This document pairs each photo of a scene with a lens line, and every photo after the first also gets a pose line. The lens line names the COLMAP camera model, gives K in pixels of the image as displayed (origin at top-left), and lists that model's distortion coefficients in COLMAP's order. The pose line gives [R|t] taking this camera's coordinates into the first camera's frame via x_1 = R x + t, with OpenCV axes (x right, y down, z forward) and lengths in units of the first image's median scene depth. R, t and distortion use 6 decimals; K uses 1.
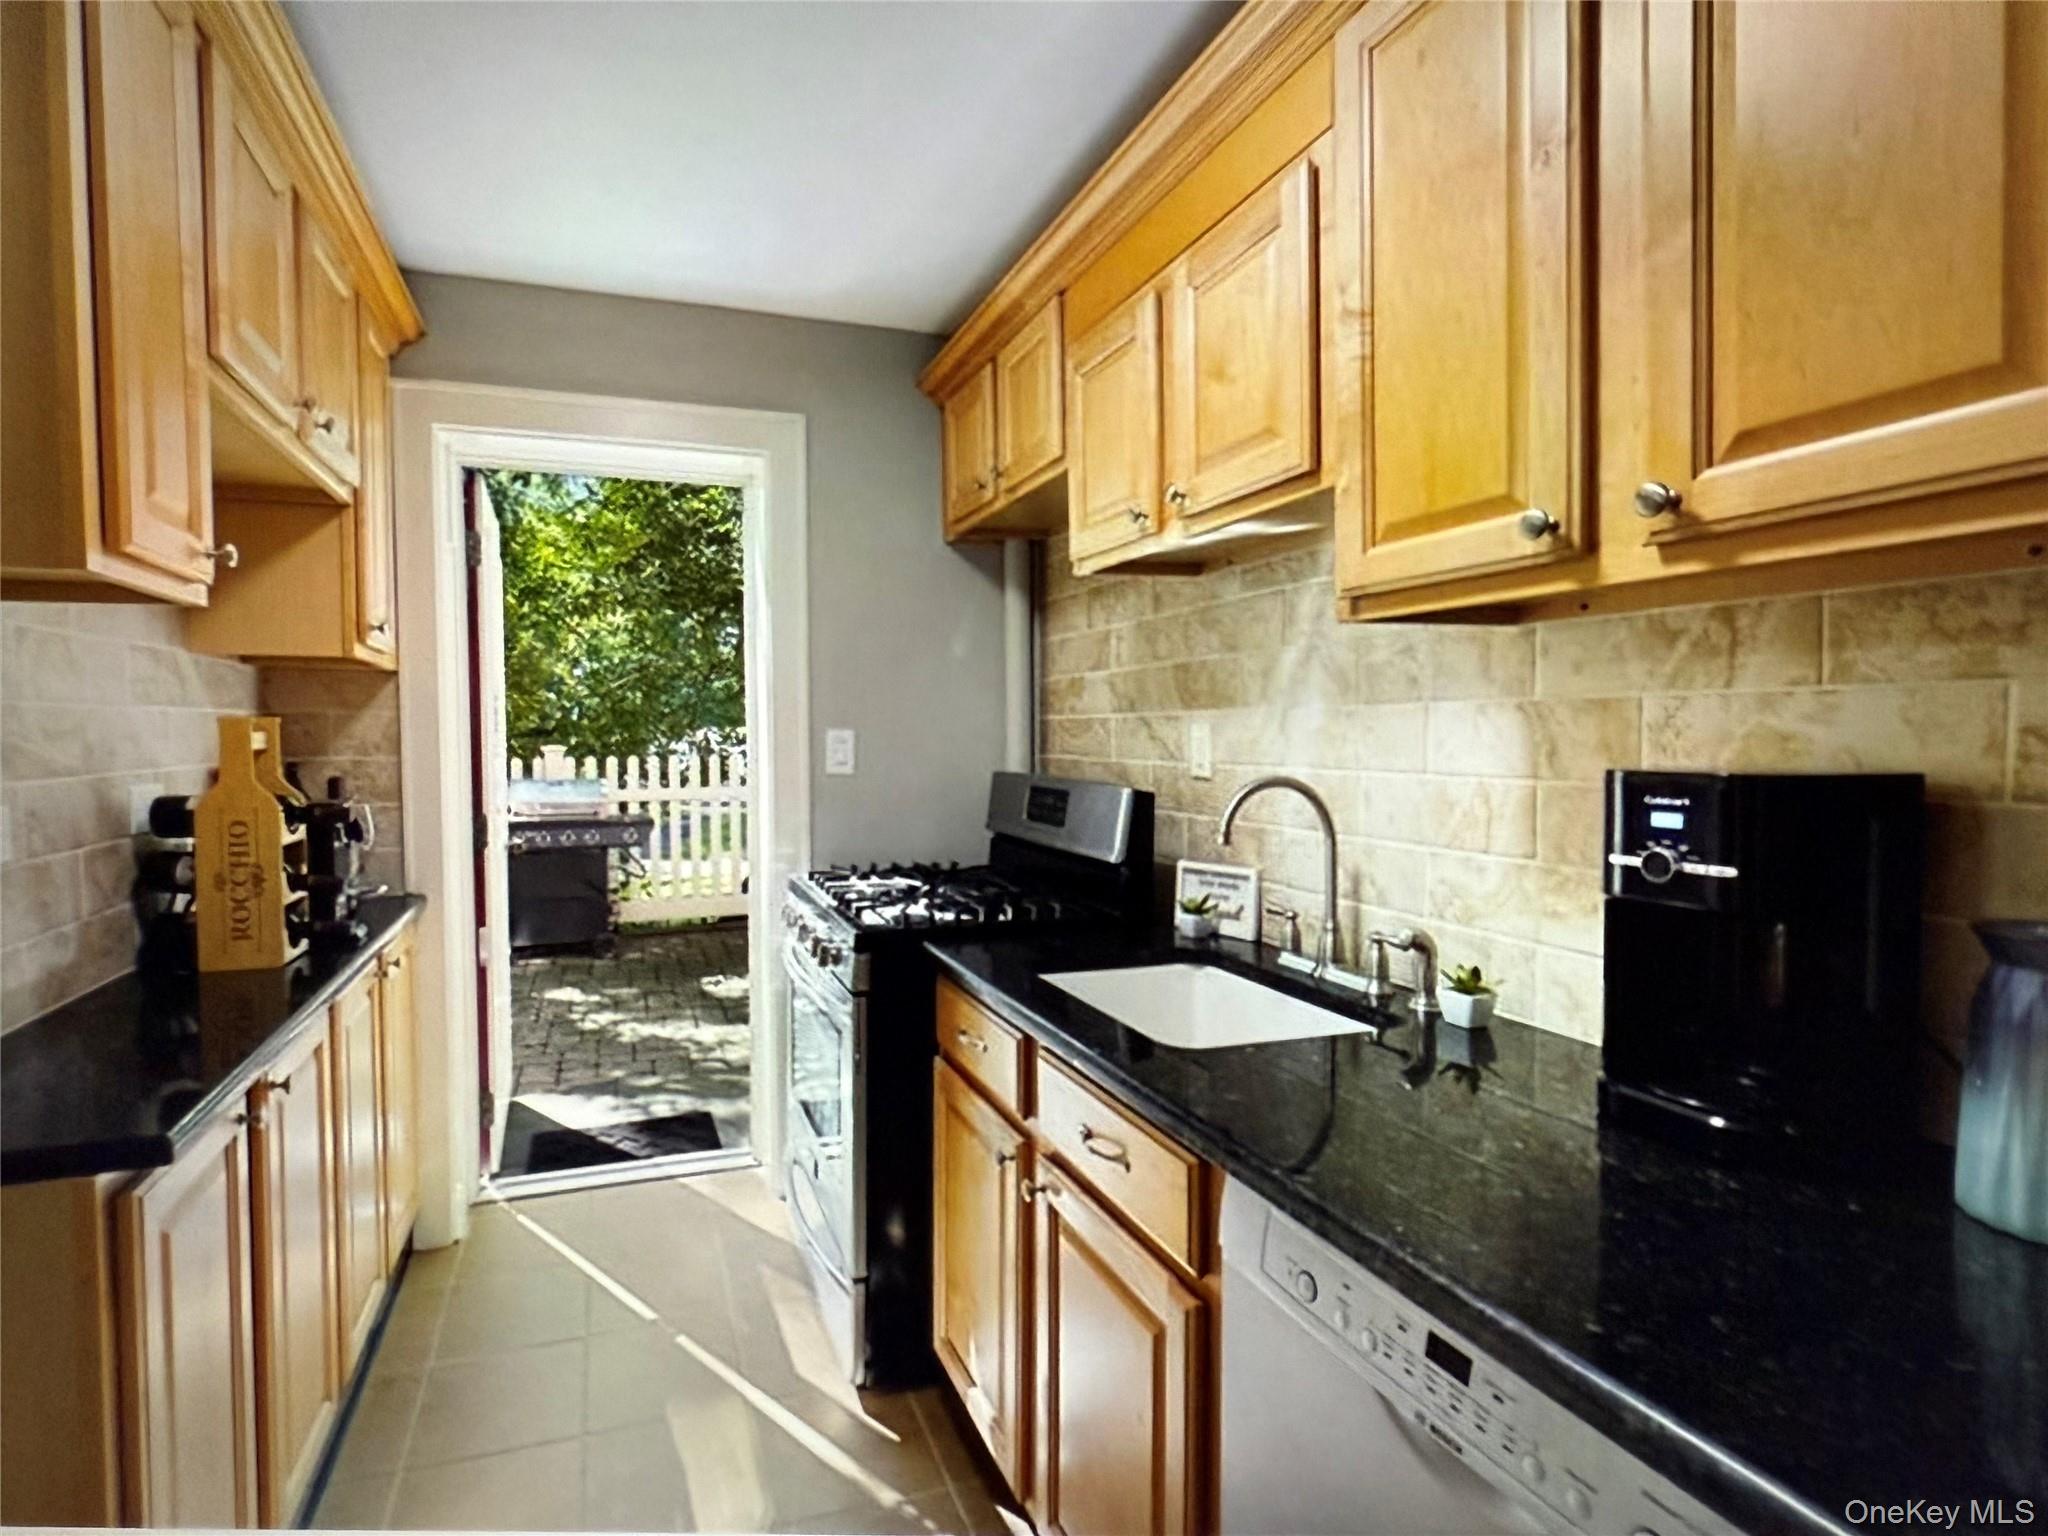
lens RADIAL K [[1035.3, 0, 946.0], [0, 1035.3, 758.8], [0, 0, 1]] dist [-0.003190, -0.000957]
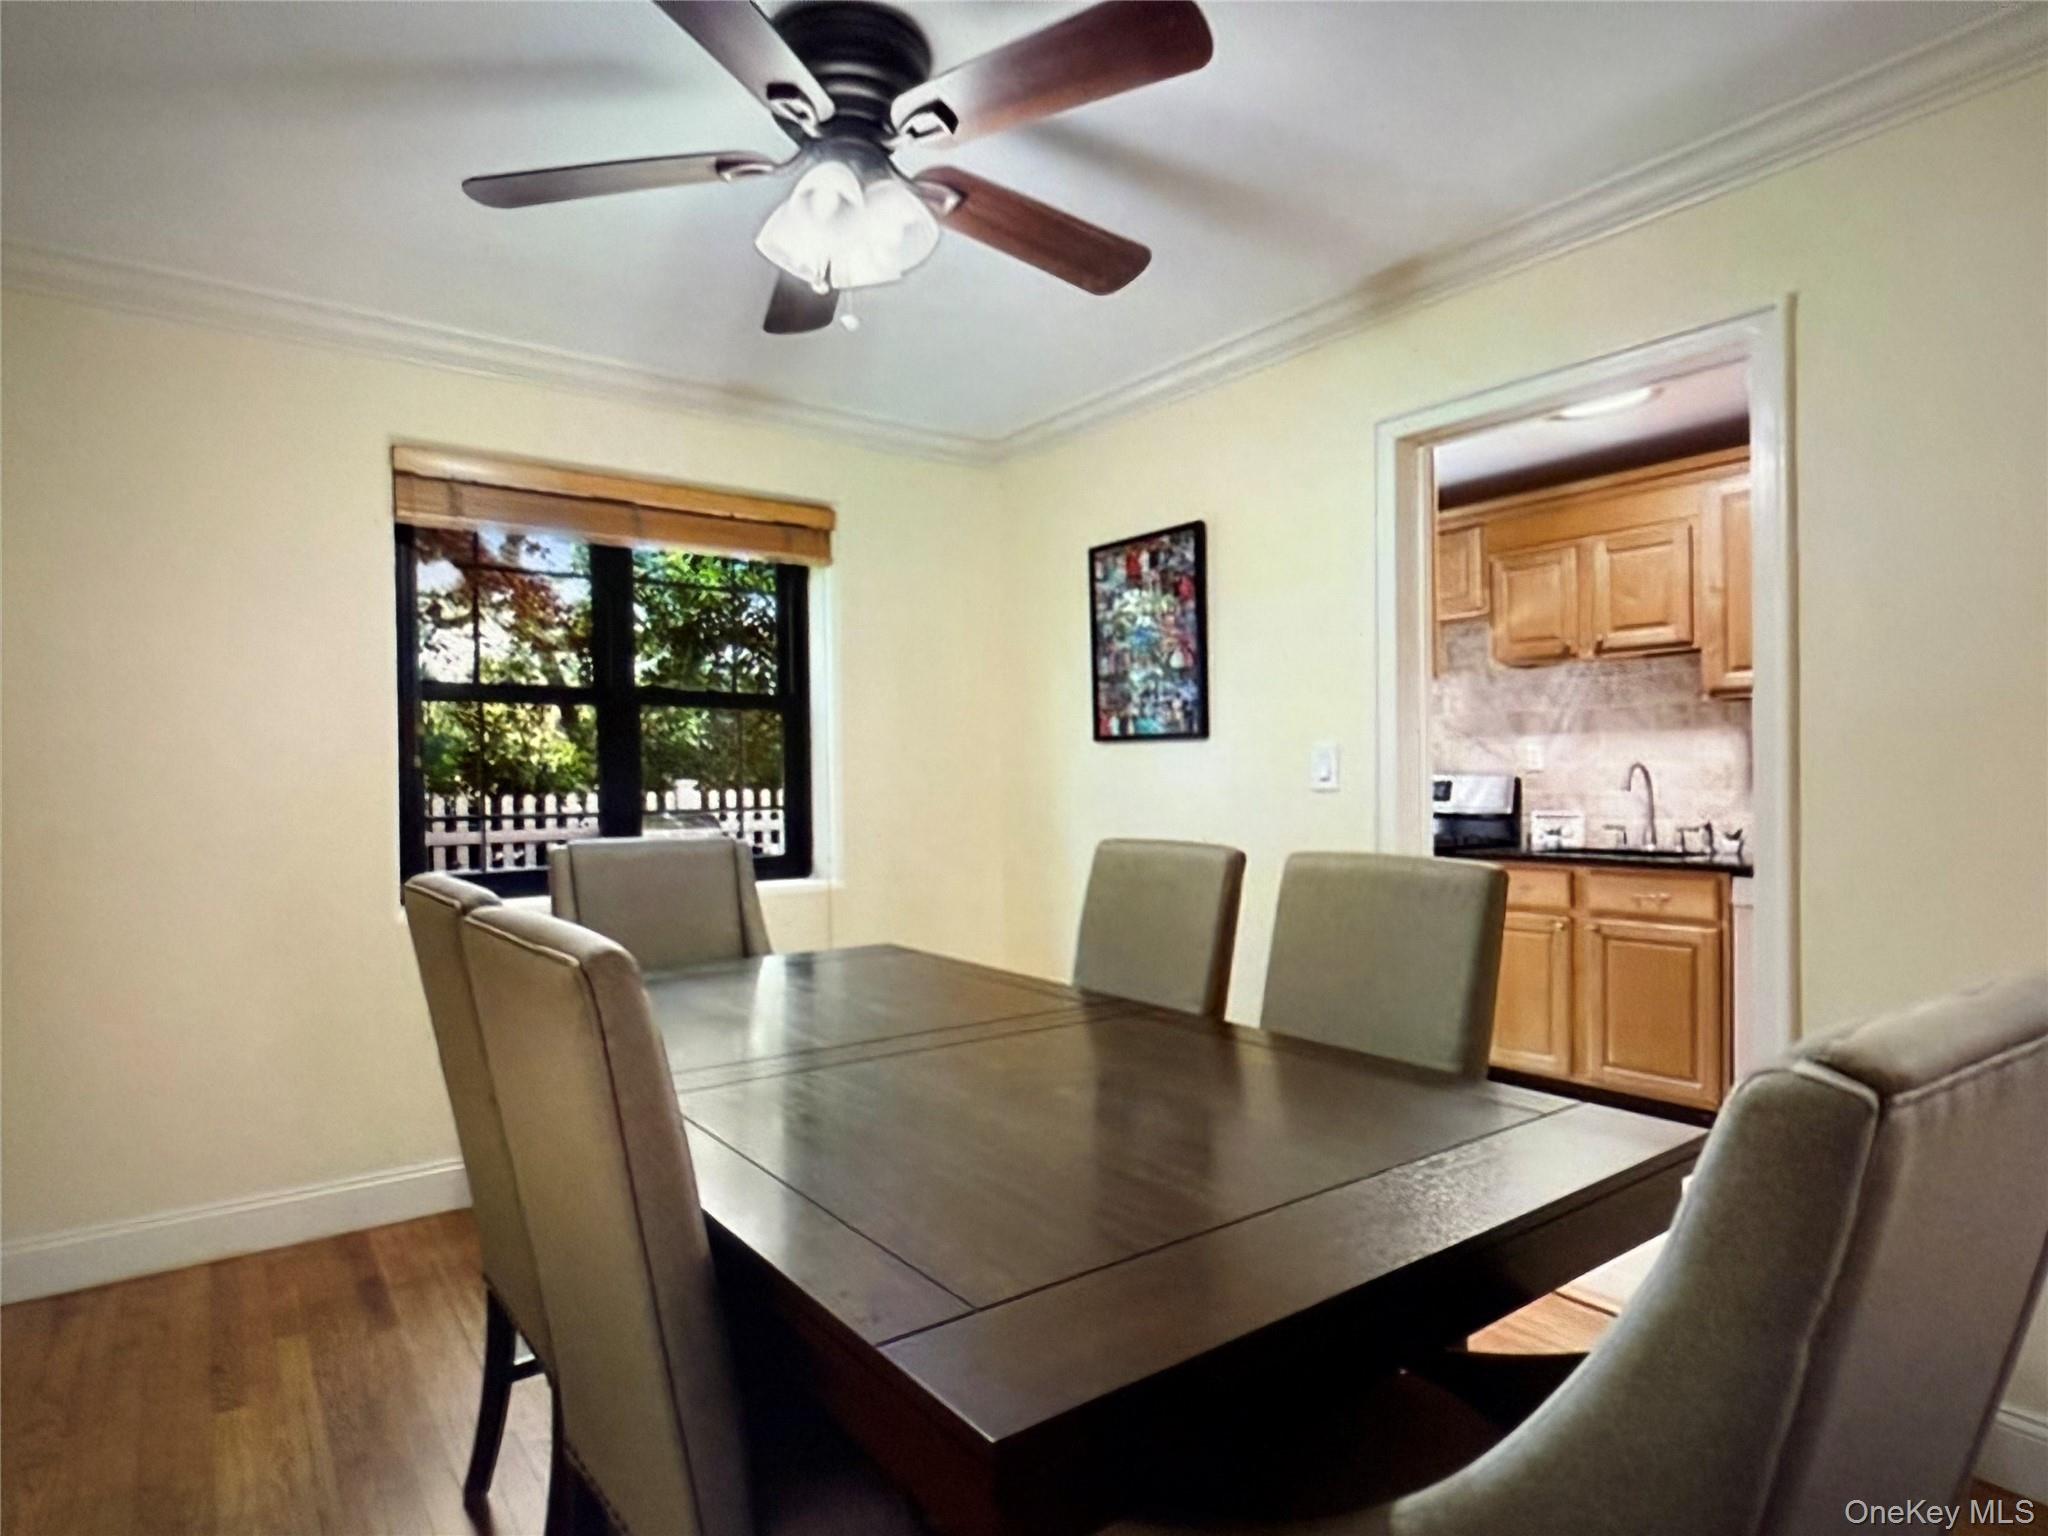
lens RADIAL K [[1161.9, 0, 1024.4], [0, 1161.9, 794.1], [0, 0, 1]] dist [0.017260, 0.000284]
pose [[0.948417, -0.013033, 0.316758, -1.912380], [0.017800, 0.999768, -0.012159, 0.099868], [-0.316526, 0.017170, 0.948428, -1.107552]]
